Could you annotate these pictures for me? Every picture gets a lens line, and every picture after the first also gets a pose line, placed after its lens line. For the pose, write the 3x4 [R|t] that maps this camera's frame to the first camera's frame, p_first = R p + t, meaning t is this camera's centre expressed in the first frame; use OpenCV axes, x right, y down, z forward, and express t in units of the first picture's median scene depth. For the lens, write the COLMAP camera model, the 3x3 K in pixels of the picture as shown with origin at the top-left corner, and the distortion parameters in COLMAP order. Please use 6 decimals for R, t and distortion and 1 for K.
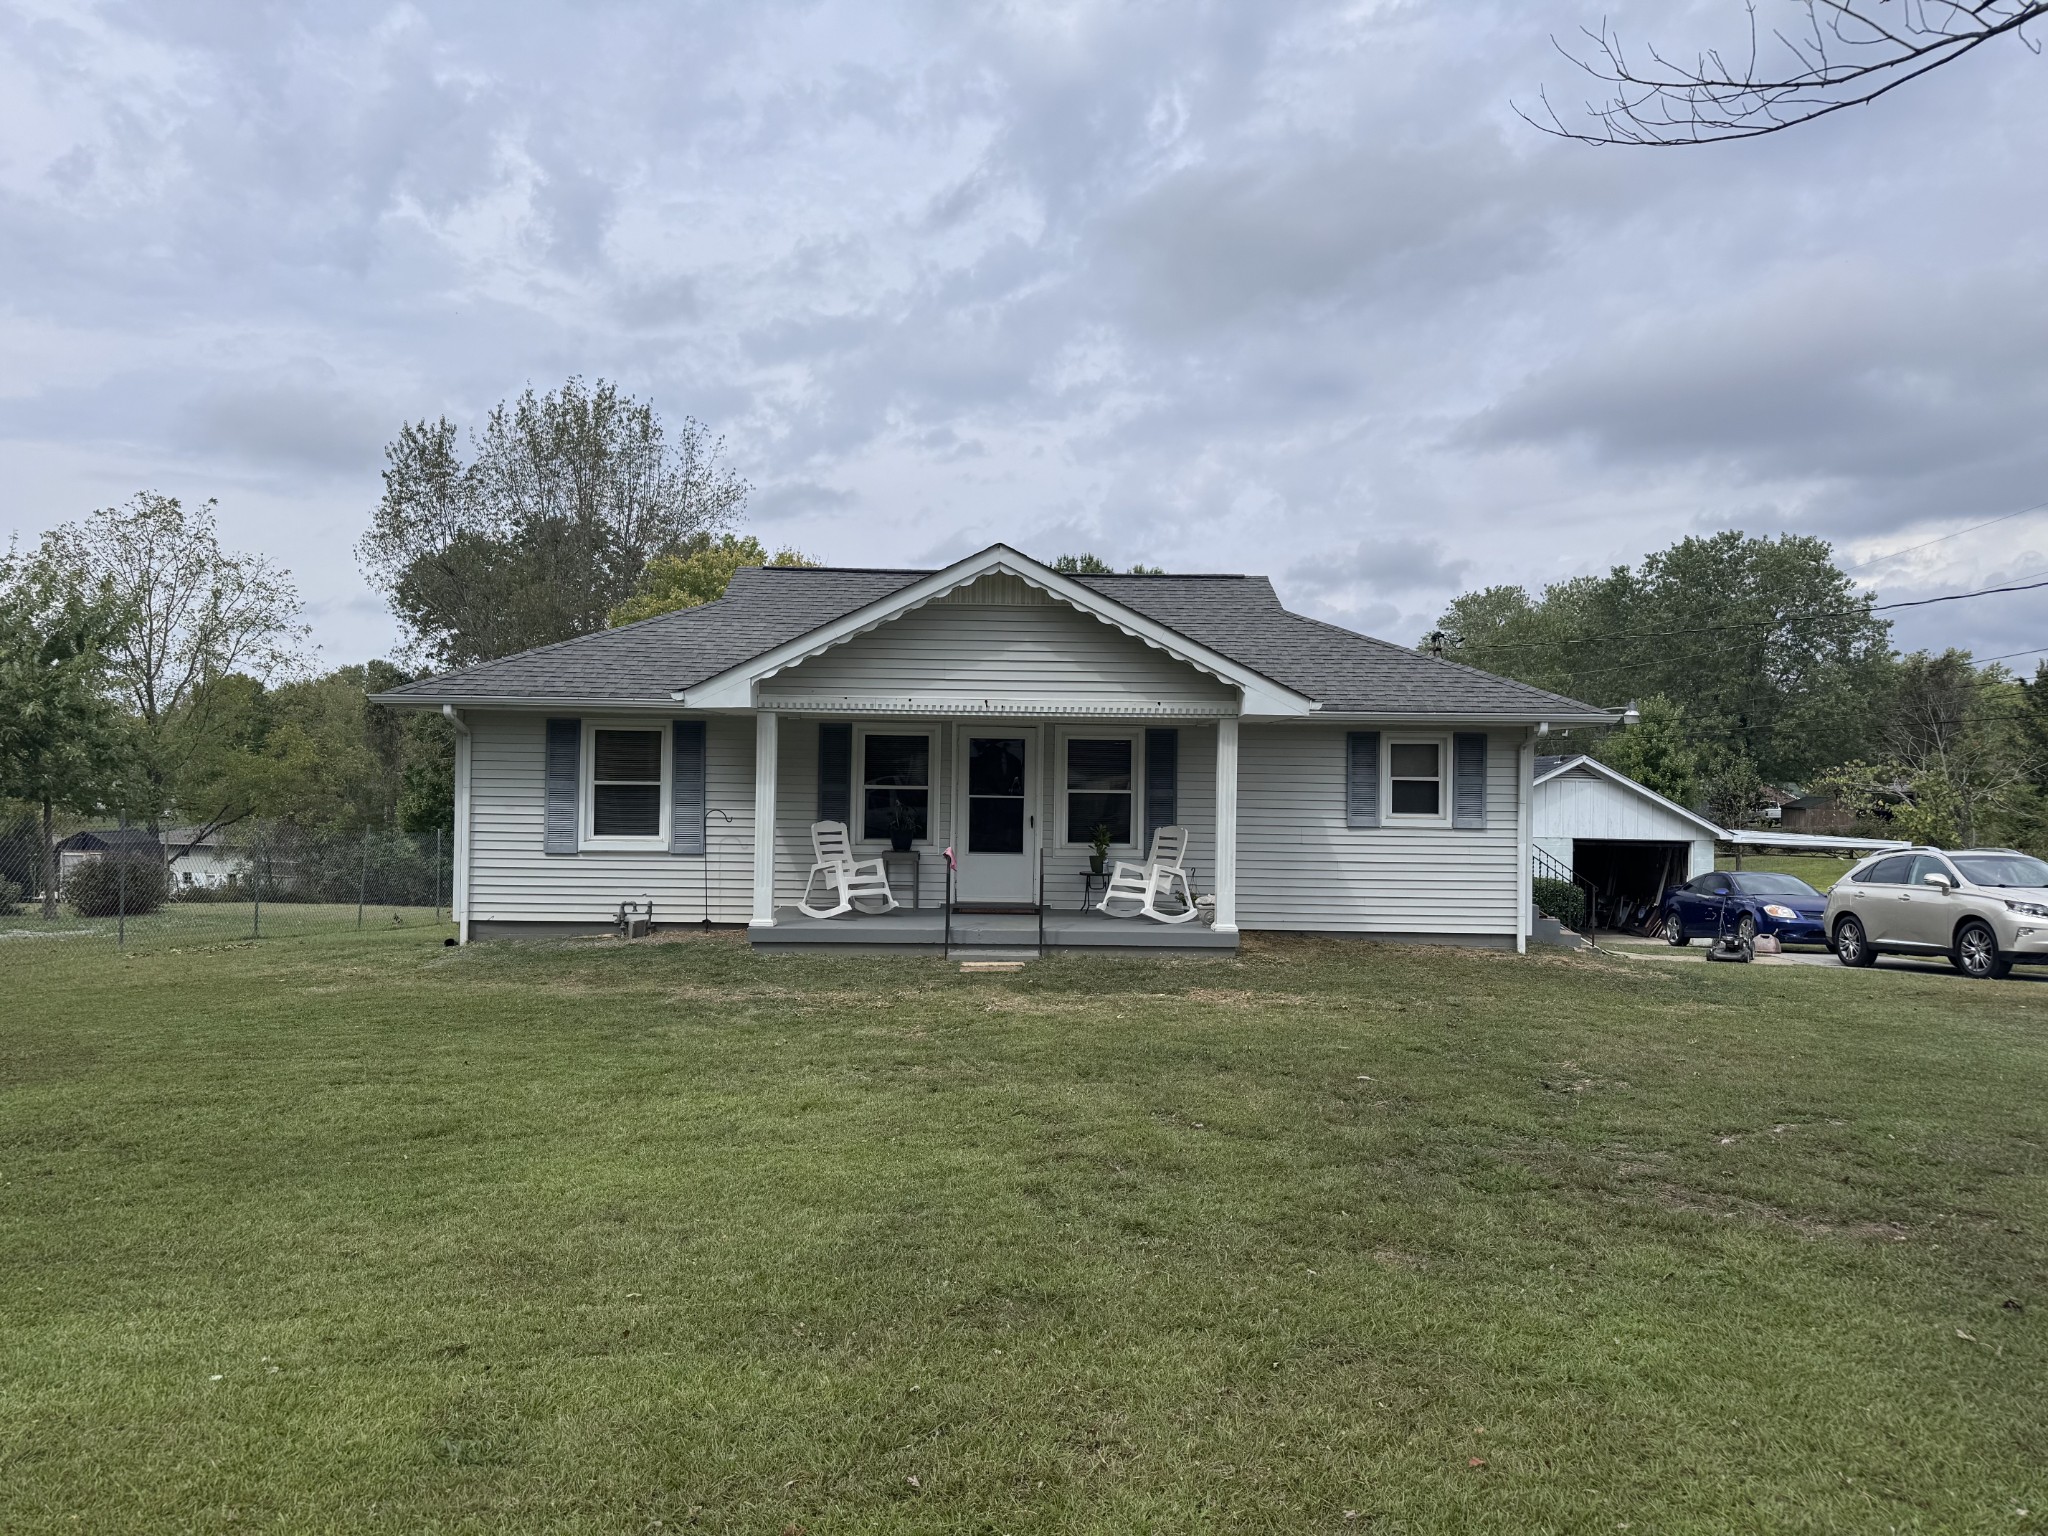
lens RADIAL K [[1497.9, 0, 1024.7], [0, 1497.9, 815.8], [0, 0, 1]] dist [0.080786, -0.082480]
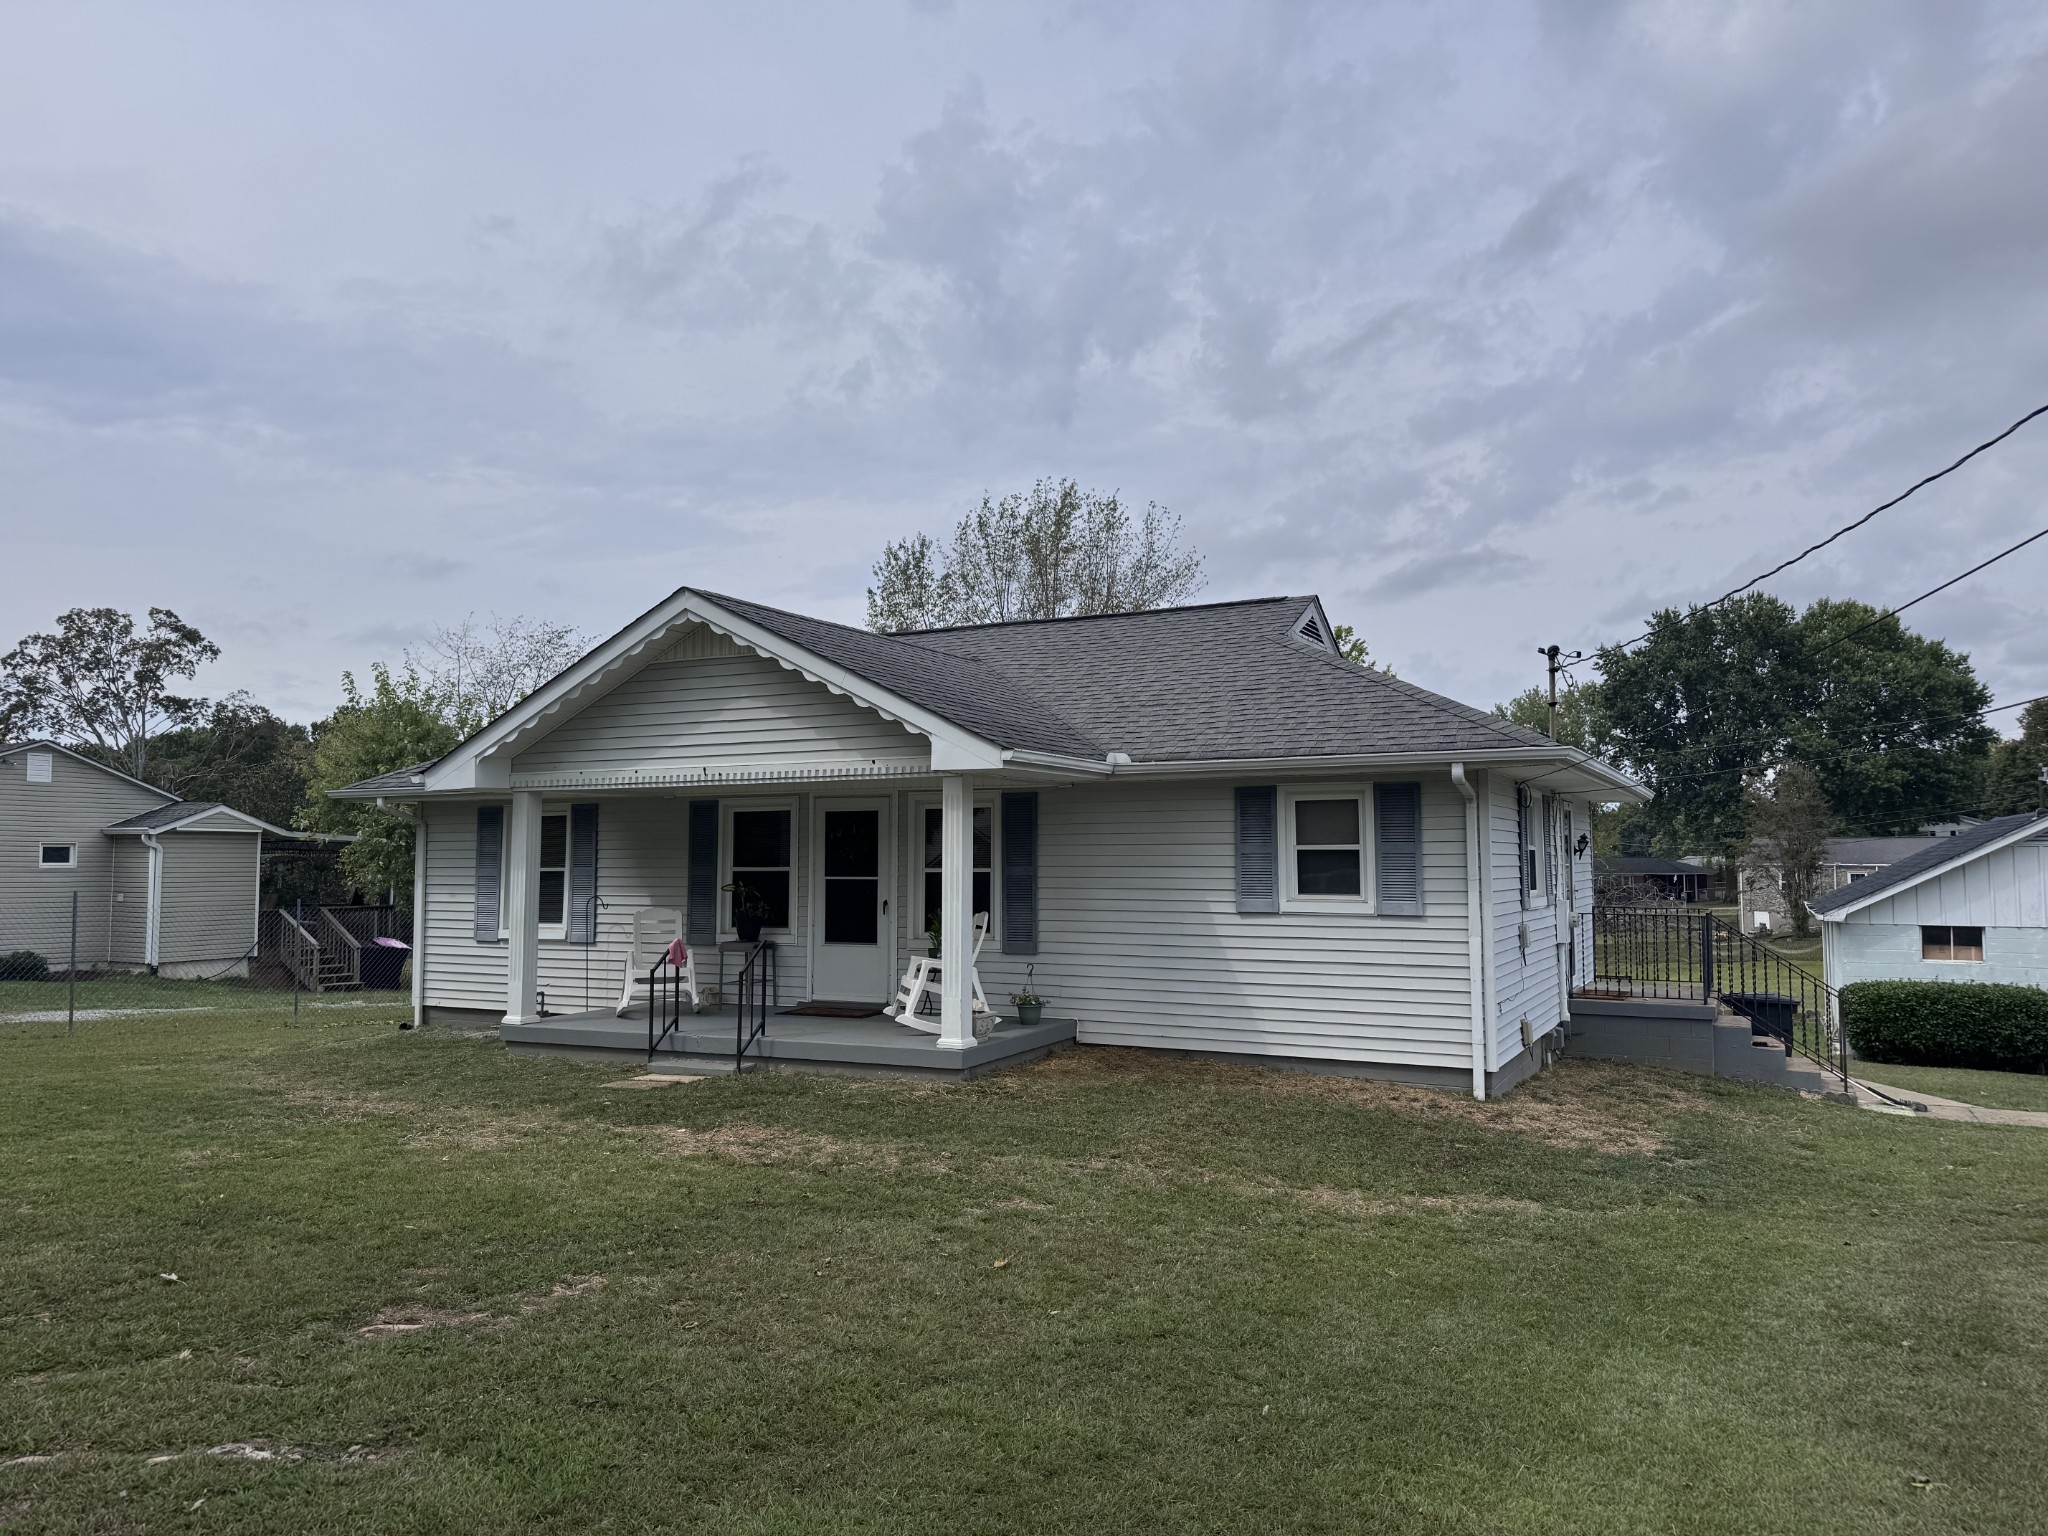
lens RADIAL K [[1456.9, 0, 1024.0], [0, 1456.9, 768.0], [0, 0, 1]] dist [0.036058, -0.001001]
pose [[0.883013, -0.046925, -0.466997, 0.462491], [0.007776, 0.996316, -0.085409, -0.003298], [0.469284, 0.071786, 0.880124, 0.301508]]
